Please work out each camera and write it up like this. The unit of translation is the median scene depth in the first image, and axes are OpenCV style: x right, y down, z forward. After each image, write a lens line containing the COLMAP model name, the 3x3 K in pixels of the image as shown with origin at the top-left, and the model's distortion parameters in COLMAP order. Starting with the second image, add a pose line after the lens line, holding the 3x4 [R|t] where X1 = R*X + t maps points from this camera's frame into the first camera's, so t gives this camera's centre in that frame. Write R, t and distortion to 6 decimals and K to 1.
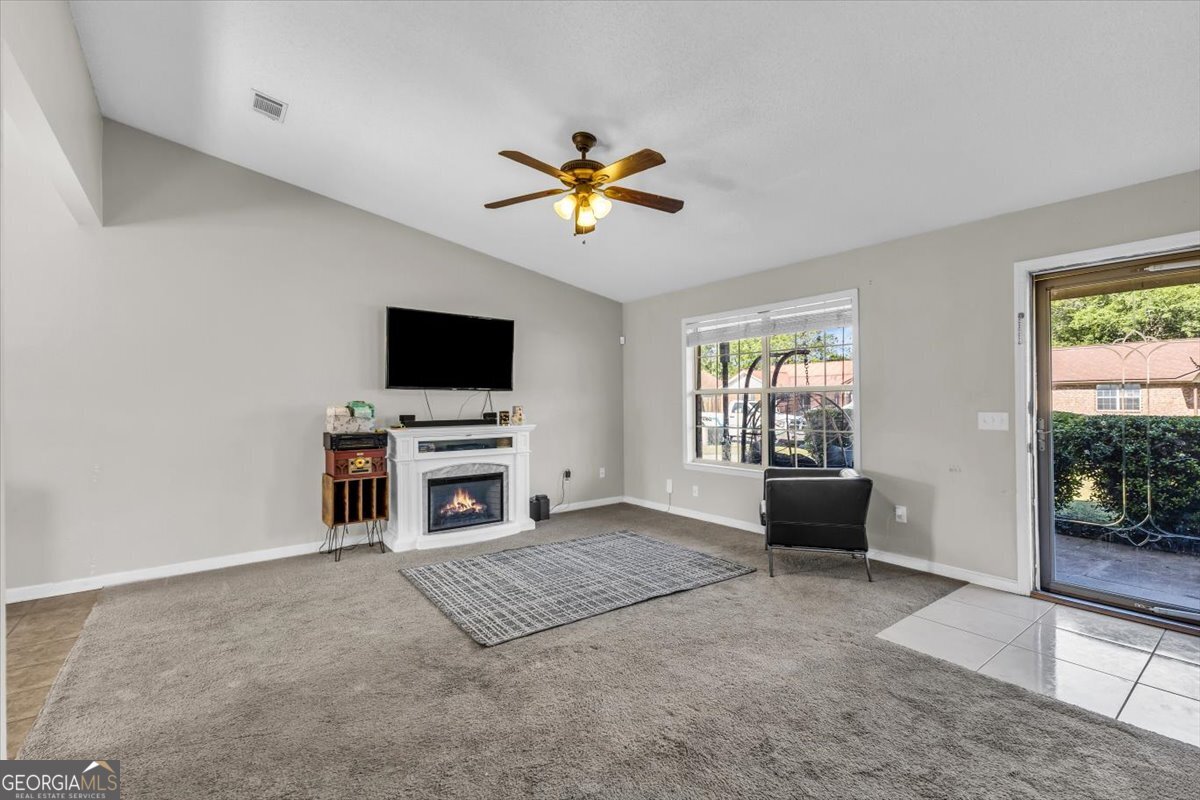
lens RADIAL K [[523.3, 0, 604.9], [0, 523.3, 399.1], [0, 0, 1]] dist [0.000822, 0.000151]
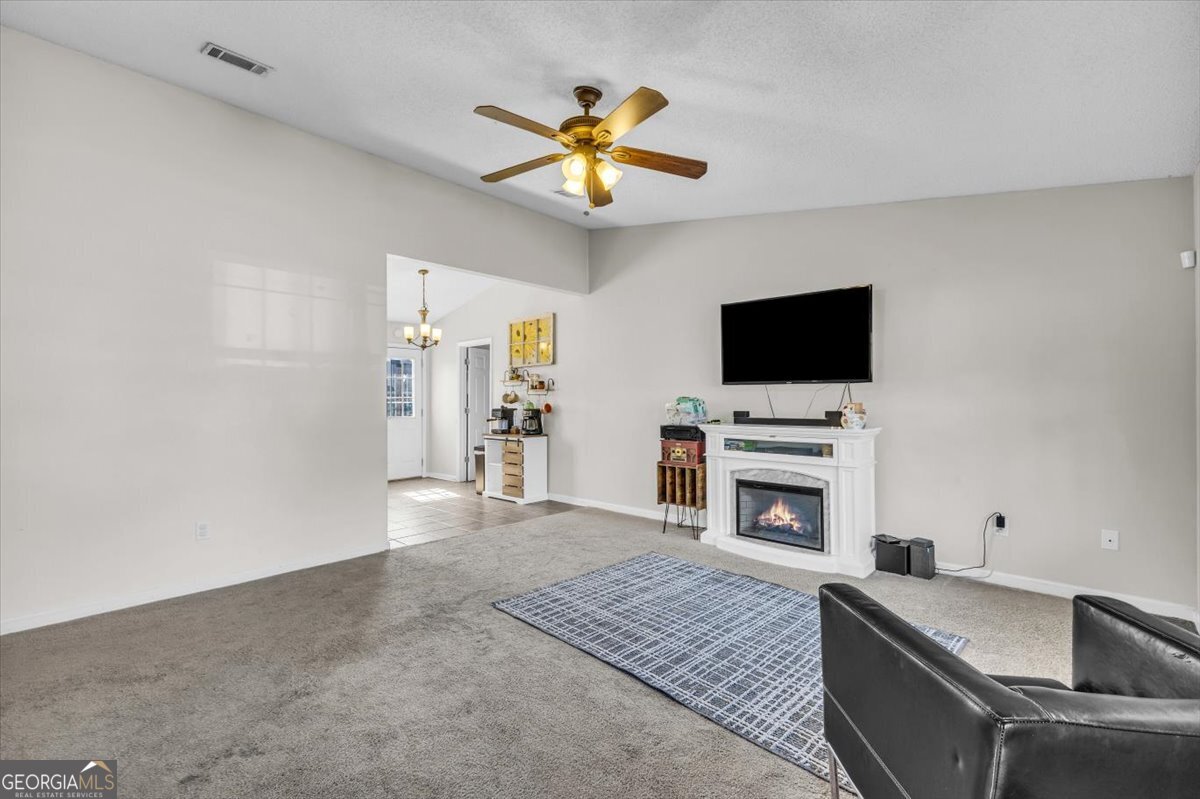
lens RADIAL K [[523.3, 0, 604.9], [0, 523.3, 398.6], [0, 0, 1]] dist [0.000822, 0.000151]
pose [[0.161595, 0.001258, -0.986856, 0.617528], [0.005910, 0.999980, 0.002242, 0.003997], [0.986839, -0.006195, 0.161585, 0.671031]]
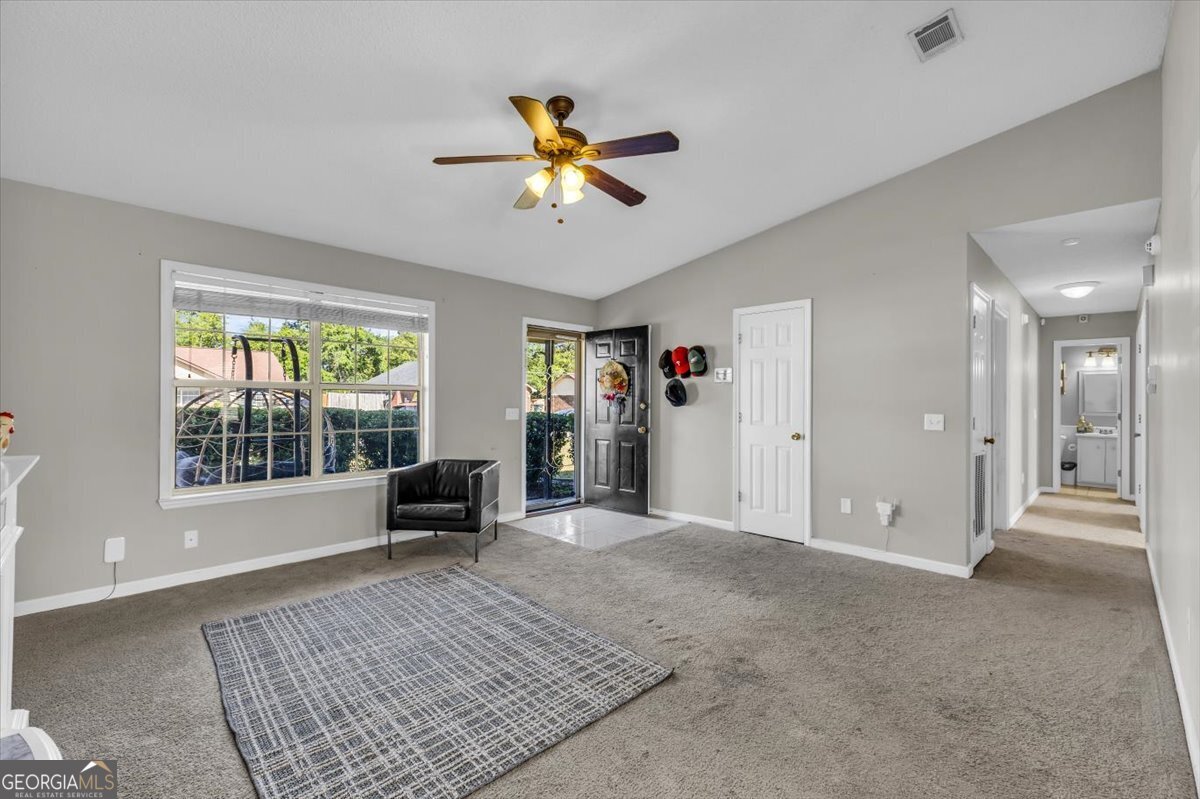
lens RADIAL K [[519.7, 0, 601.5], [0, 519.7, 399.2], [0, 0, 1]] dist [0.017247, -0.000483]
pose [[-0.127951, 0.009250, 0.991737, -0.698999], [-0.008801, 0.999907, -0.010461, 0.009926], [-0.991741, -0.010067, -0.127858, 0.784613]]
